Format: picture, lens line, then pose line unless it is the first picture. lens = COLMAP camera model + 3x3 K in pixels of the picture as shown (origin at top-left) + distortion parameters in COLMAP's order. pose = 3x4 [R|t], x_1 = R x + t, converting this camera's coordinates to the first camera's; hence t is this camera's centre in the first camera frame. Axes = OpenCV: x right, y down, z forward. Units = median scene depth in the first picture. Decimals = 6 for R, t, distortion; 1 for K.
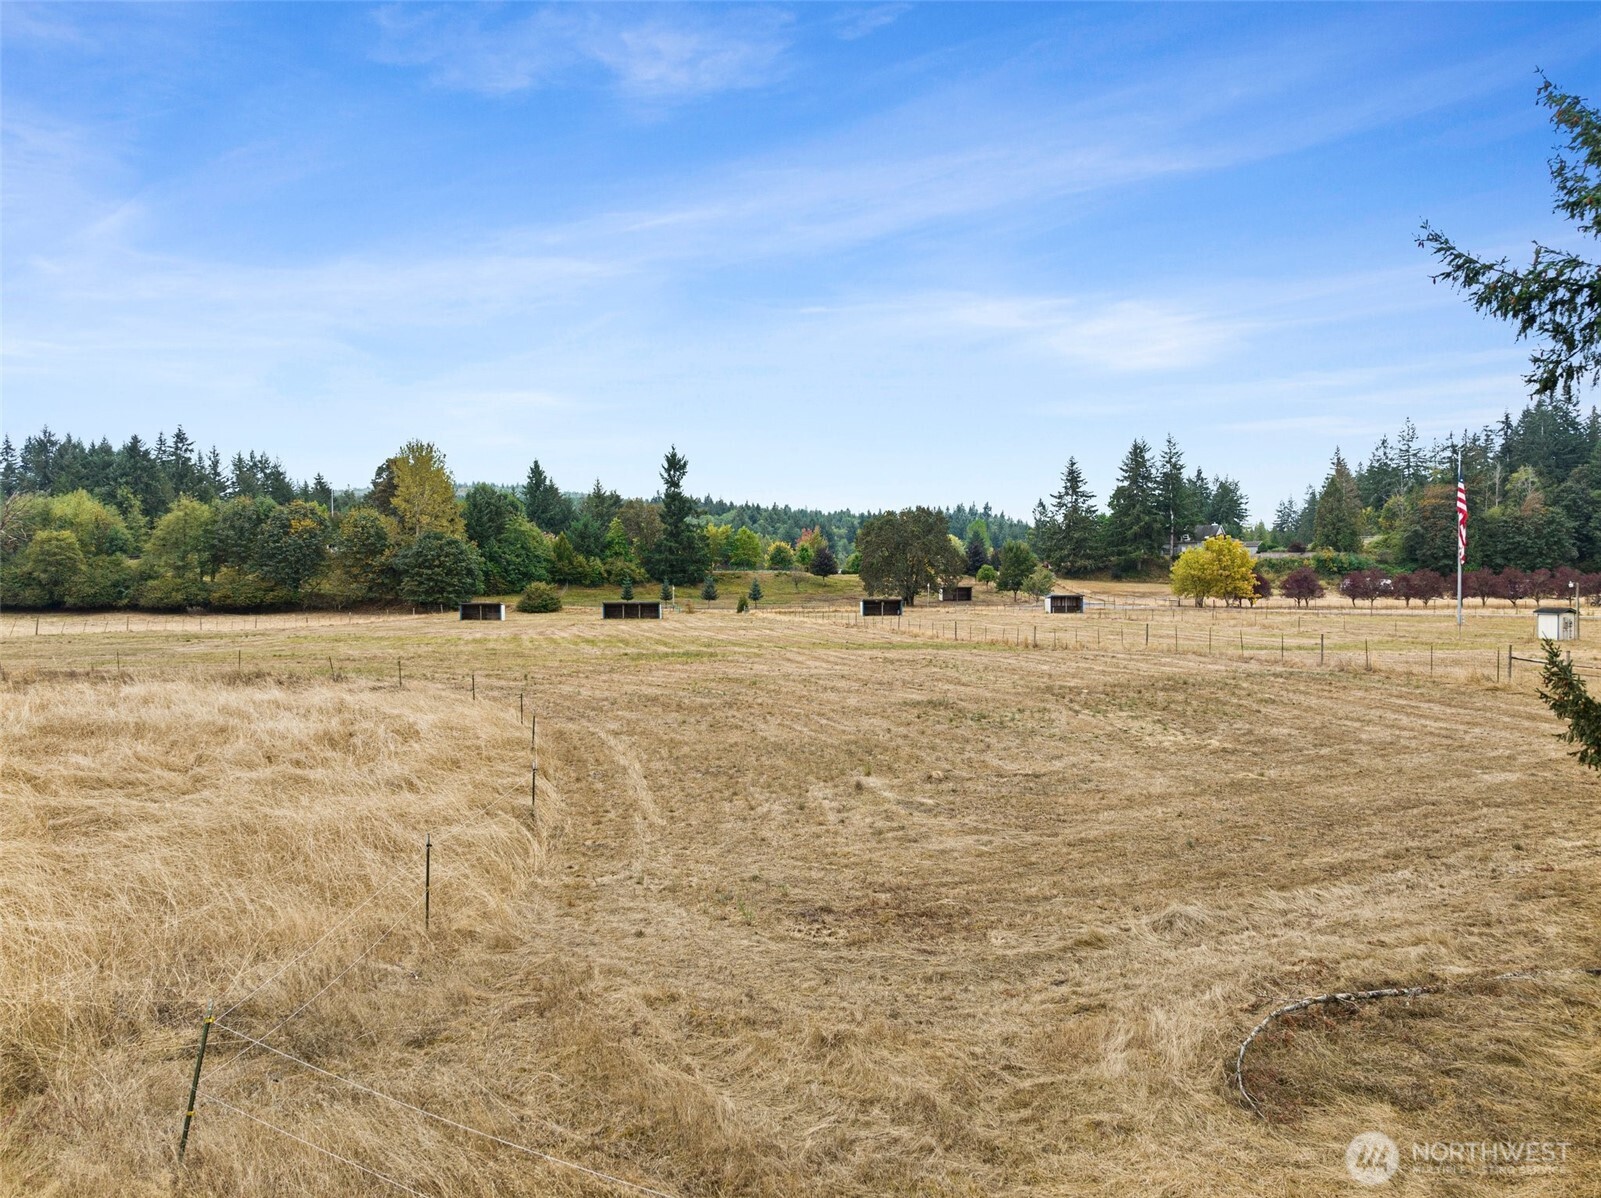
lens RADIAL K [[1121.9, 0, 800.5], [0, 1121.9, 599.0], [0, 0, 1]] dist [-0.053115, -0.007465]
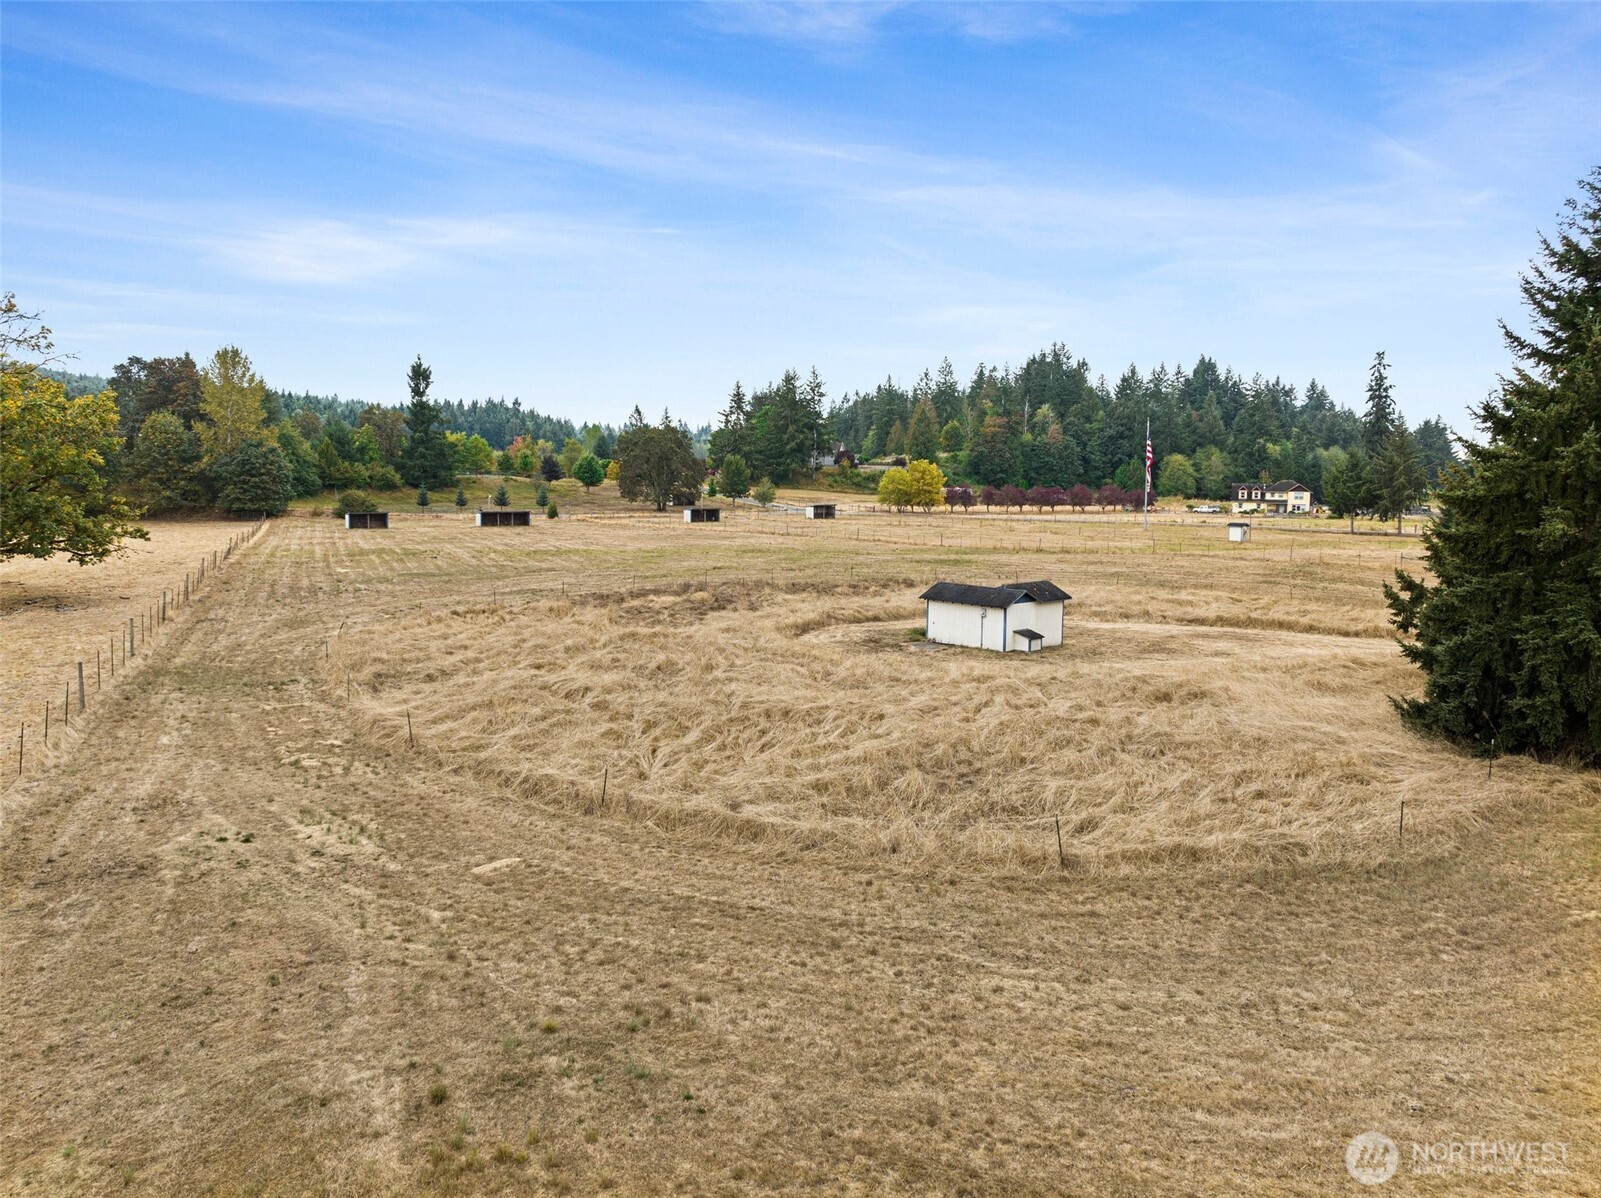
lens RADIAL K [[1121.9, 0, 800.5], [0, 1121.9, 599.0], [0, 0, 1]] dist [-0.053115, -0.007465]
pose [[0.883908, -0.036588, 0.466228, -0.295536], [-0.009148, 0.995391, 0.095458, -0.013642], [-0.467572, -0.088641, 0.879499, -0.101865]]
